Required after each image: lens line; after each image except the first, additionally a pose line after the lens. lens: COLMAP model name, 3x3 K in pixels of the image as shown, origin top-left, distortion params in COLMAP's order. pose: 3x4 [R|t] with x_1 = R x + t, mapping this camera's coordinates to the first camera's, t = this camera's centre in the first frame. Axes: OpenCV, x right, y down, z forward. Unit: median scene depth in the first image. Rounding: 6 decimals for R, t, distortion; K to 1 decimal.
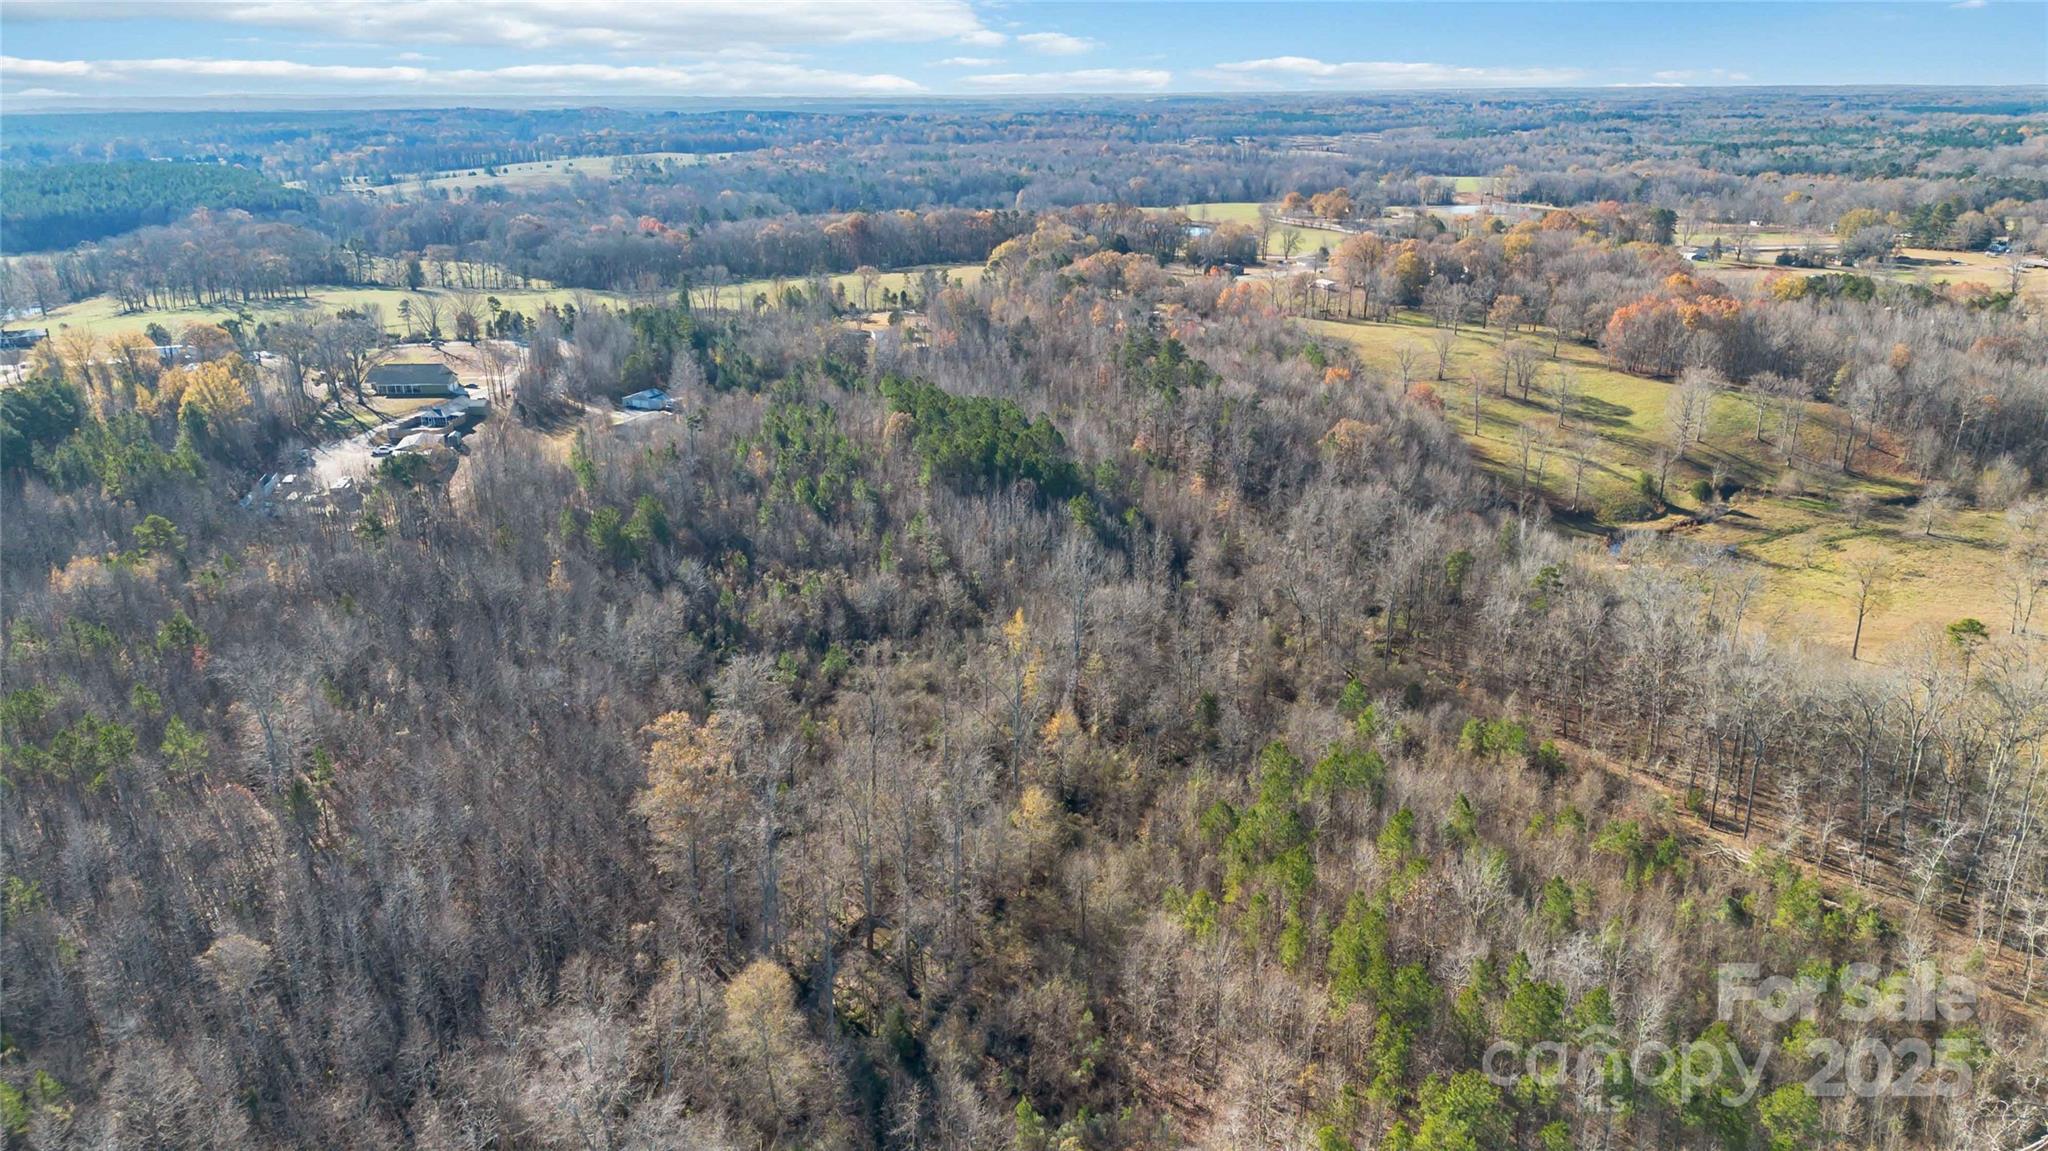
lens RADIAL K [[1438.2, 0, 1032.8], [0, 1438.2, 574.9], [0, 0, 1]] dist [0.076234, -0.074714]
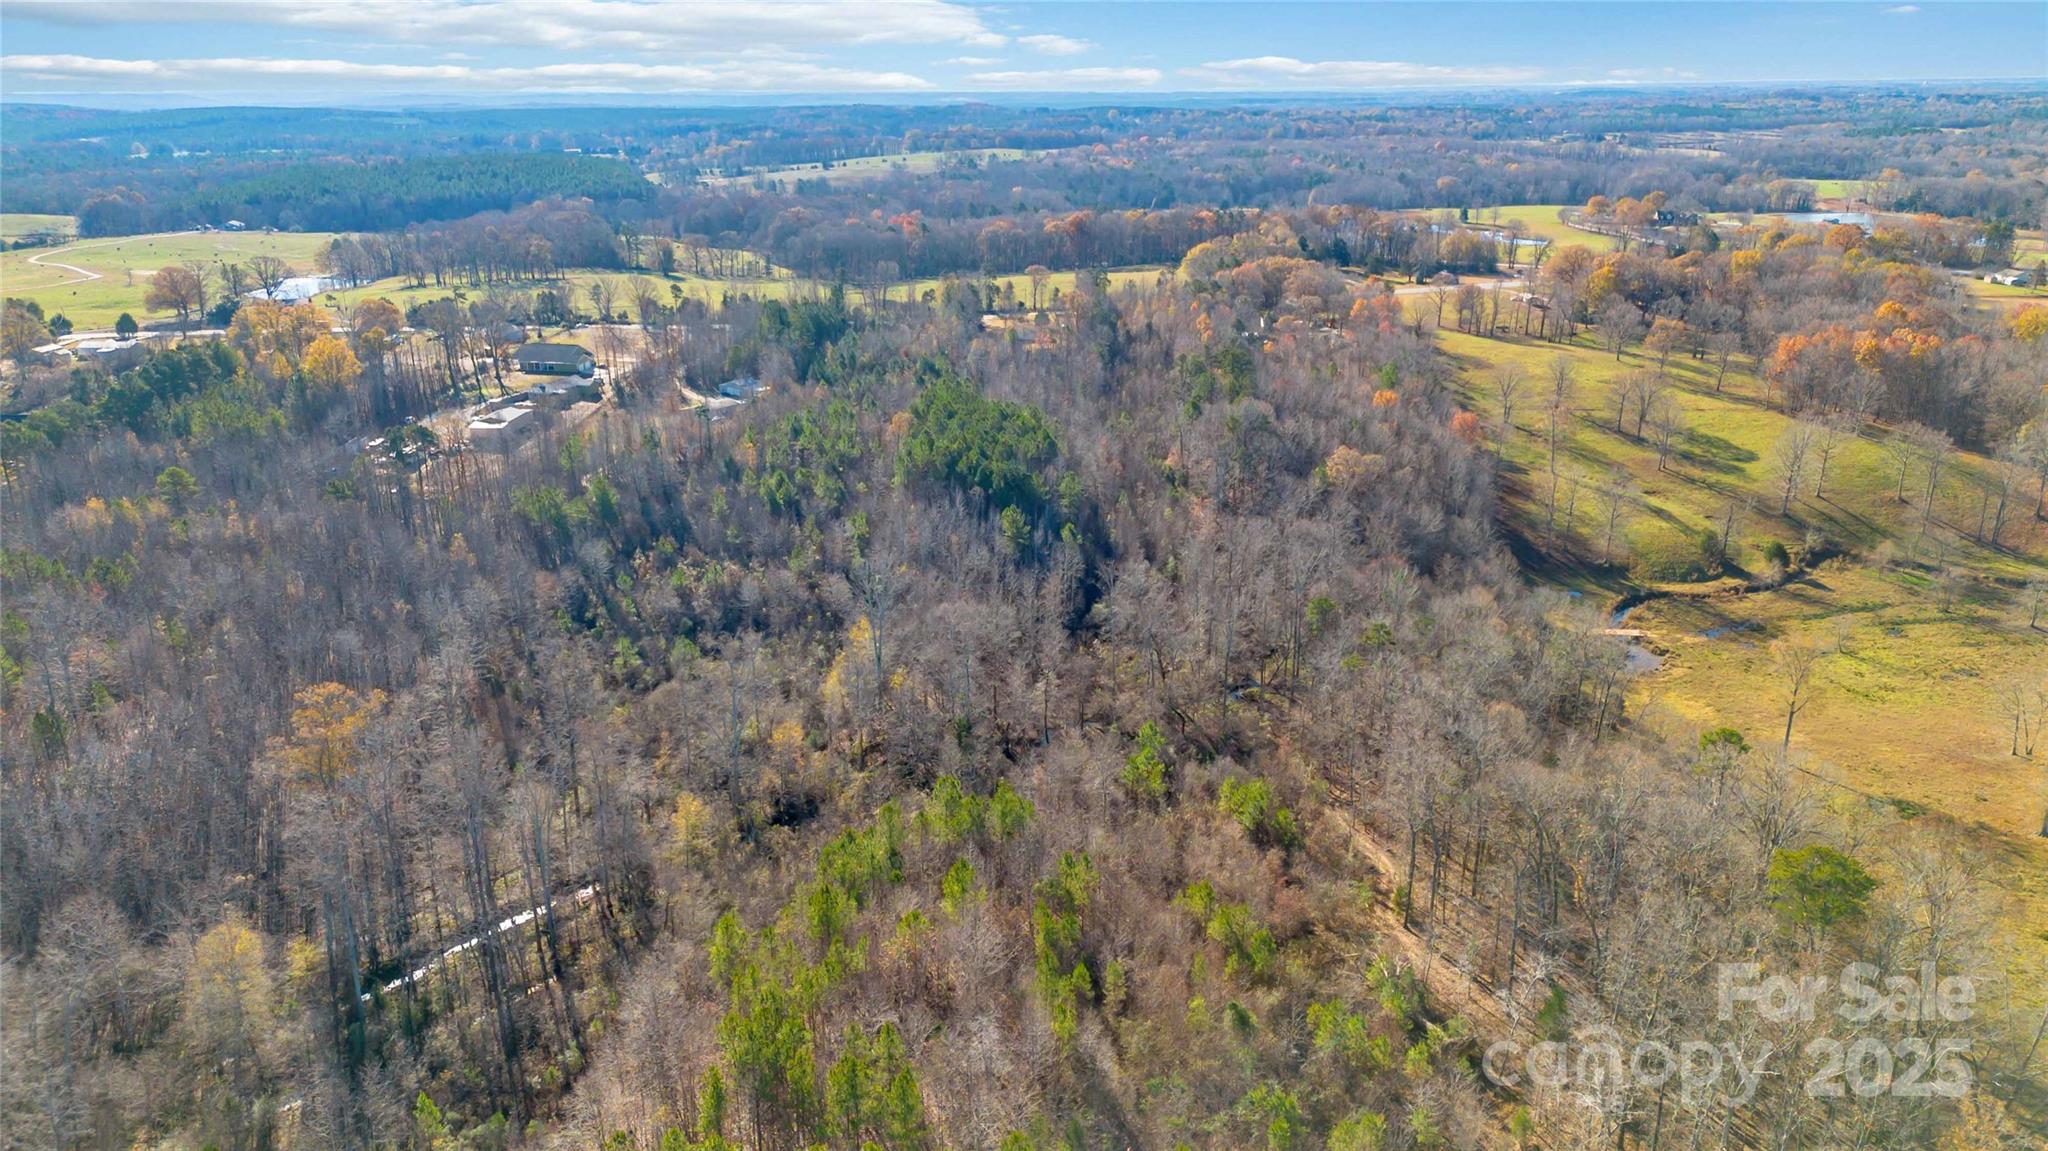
lens RADIAL K [[1438.2, 0, 1032.8], [0, 1438.2, 574.9], [0, 0, 1]] dist [0.076234, -0.074714]
pose [[0.965418, 0.083327, -0.247034, 0.225879], [-0.082431, 0.996499, 0.013984, -0.018722], [0.247334, 0.006863, 0.968906, 0.038973]]
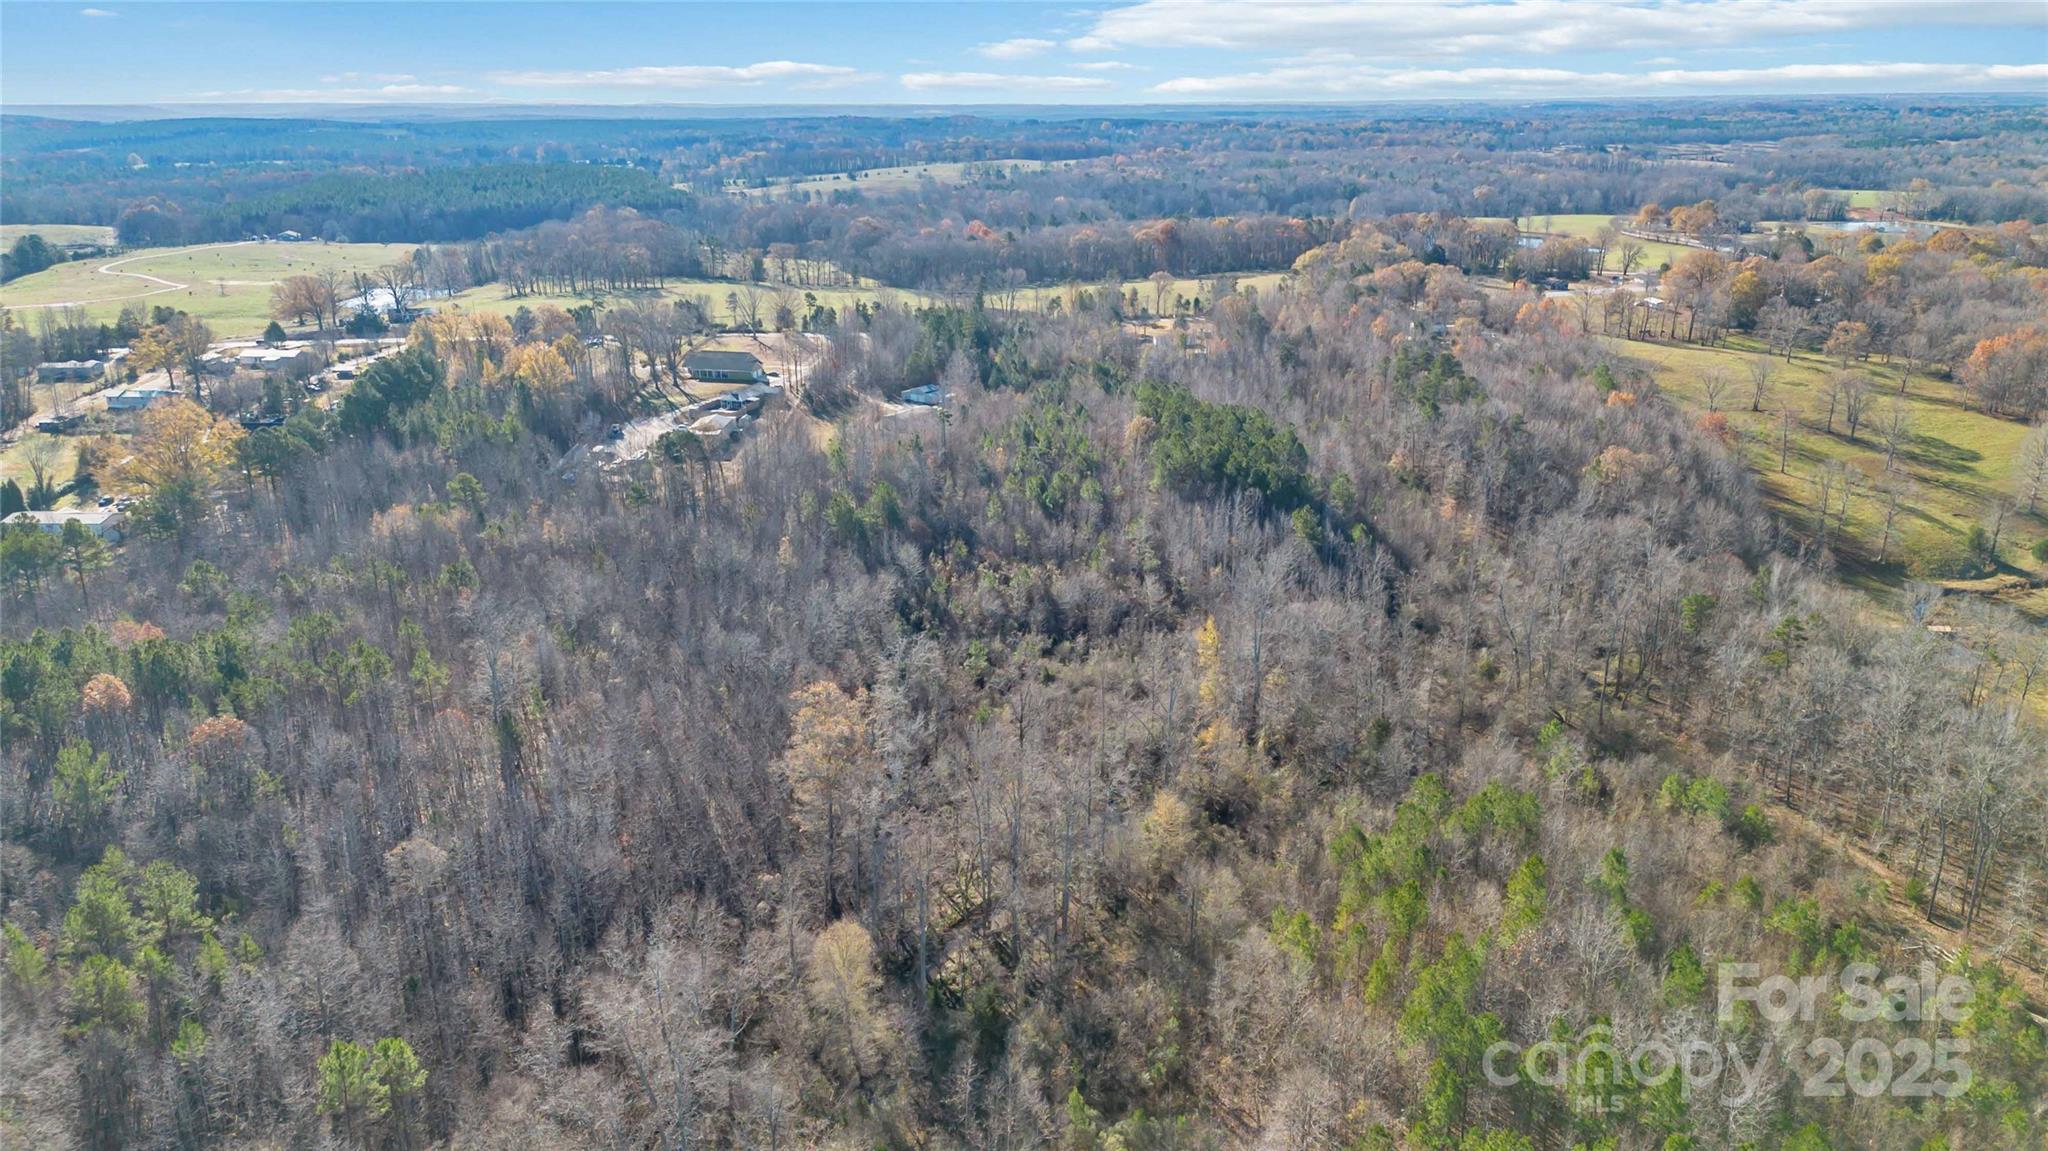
lens RADIAL K [[1438.2, 0, 1032.8], [0, 1438.2, 574.9], [0, 0, 1]] dist [0.076234, -0.074714]
pose [[0.971727, 0.074913, -0.223909, 0.058838], [-0.075913, 0.997106, 0.004152, -0.000060], [0.223572, 0.012963, 0.974601, -0.000509]]
